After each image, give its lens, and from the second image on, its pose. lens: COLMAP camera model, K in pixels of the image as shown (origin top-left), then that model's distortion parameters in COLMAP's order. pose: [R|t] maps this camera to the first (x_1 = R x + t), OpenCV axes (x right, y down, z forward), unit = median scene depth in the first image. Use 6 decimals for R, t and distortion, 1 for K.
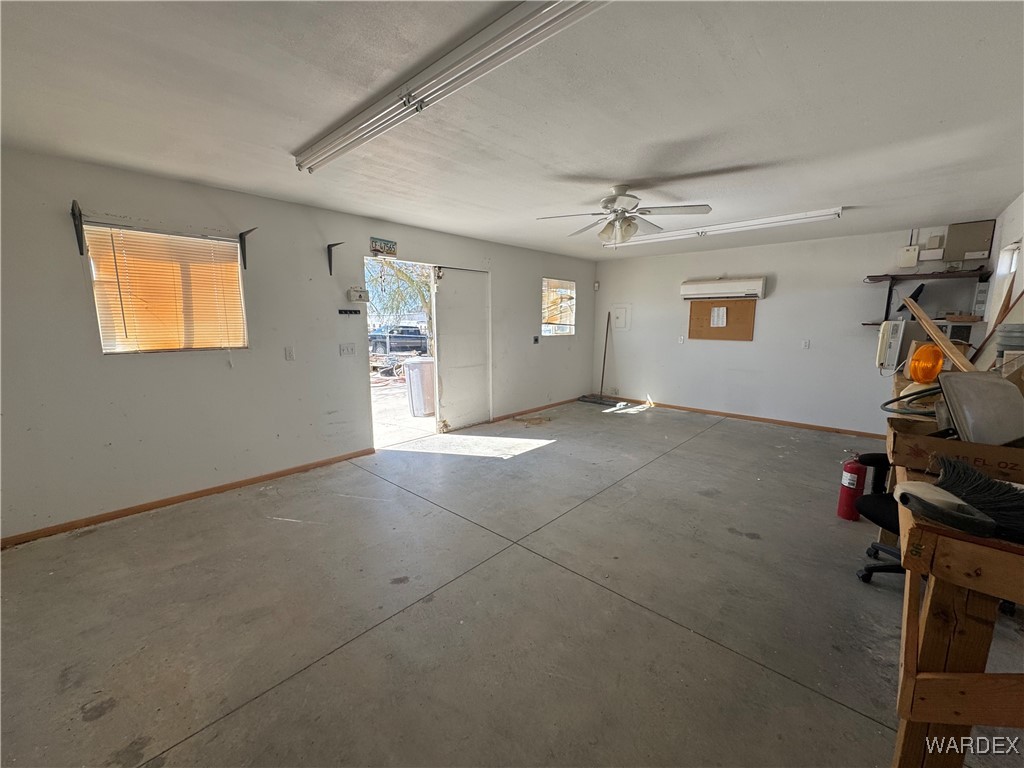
lens RADIAL K [[419.7, 0, 512.1], [0, 419.7, 382.6], [0, 0, 1]] dist [0.001518, -0.000274]
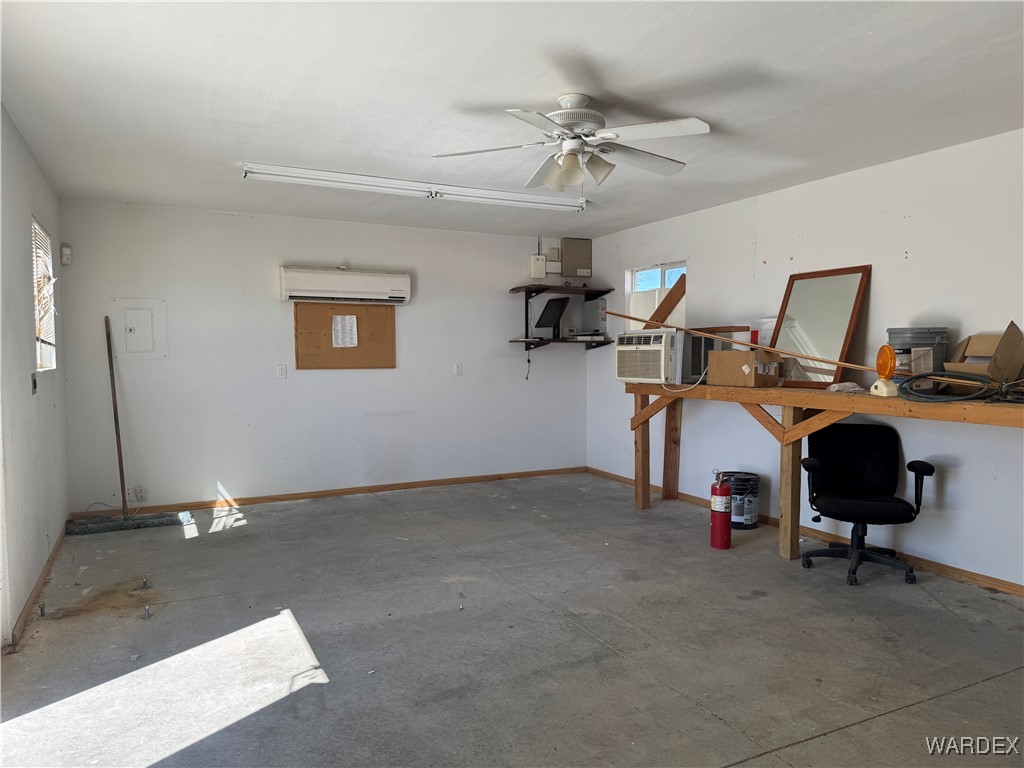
lens RADIAL K [[721.2, 0, 509.9], [0, 721.2, 389.3], [0, 0, 1]] dist [0.023983, -0.027090]
pose [[0.343601, -0.052601, 0.937641, -0.532068], [0.143953, 0.989581, 0.002763, -0.054847], [-0.928017, 0.134027, 0.347593, 0.562784]]
